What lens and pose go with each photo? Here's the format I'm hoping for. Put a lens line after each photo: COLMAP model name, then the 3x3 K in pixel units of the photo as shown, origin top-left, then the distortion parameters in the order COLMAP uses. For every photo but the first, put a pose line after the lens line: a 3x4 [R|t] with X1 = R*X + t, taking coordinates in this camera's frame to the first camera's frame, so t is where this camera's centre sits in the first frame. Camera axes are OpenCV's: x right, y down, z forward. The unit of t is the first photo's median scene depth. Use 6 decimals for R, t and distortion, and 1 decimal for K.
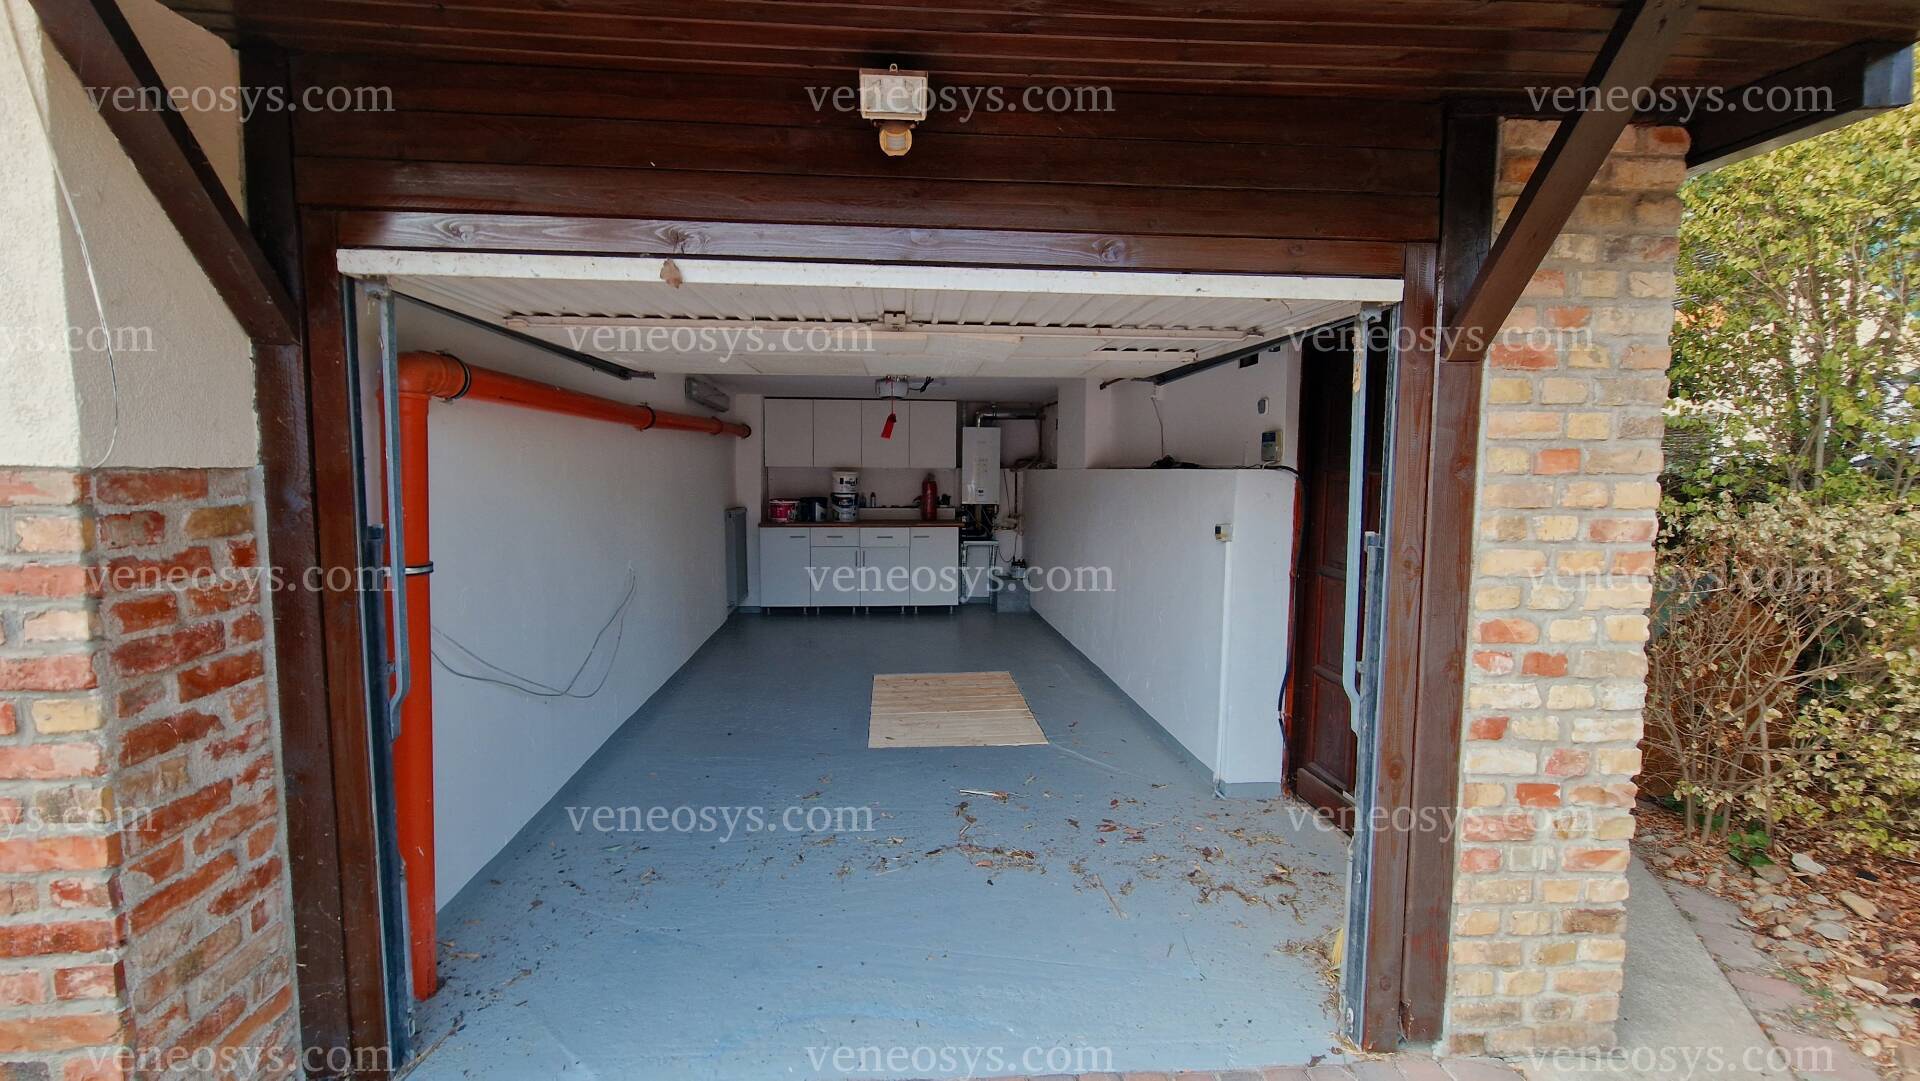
lens RADIAL K [[788.6, 0, 951.2], [0, 788.6, 532.8], [0, 0, 1]] dist [0.004491, -0.003299]
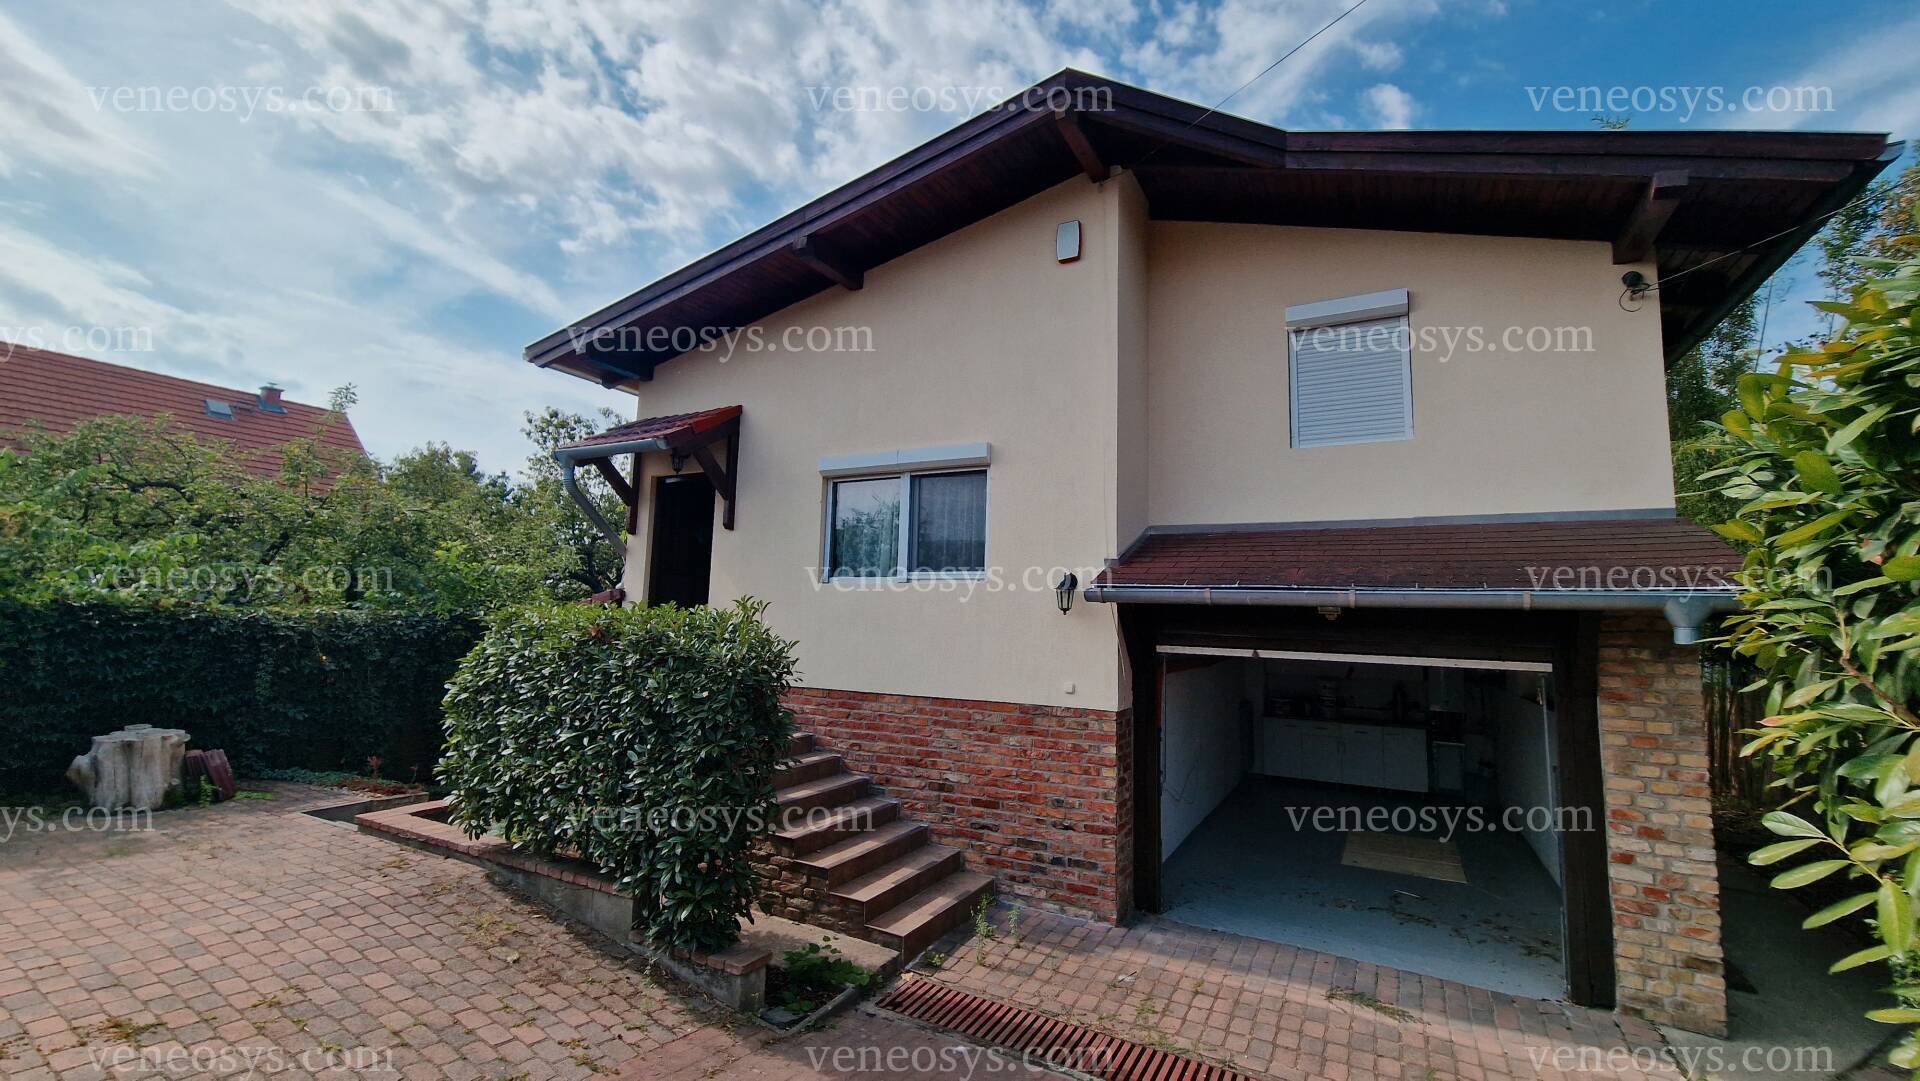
lens RADIAL K [[788.6, 0, 955.9], [0, 788.6, 532.7], [0, 0, 1]] dist [0.004491, -0.003299]
pose [[0.835330, -0.044951, -0.547908, 0.358628], [-0.068814, 0.980263, -0.185335, -0.121934], [0.545425, 0.192520, 0.815750, -2.108406]]
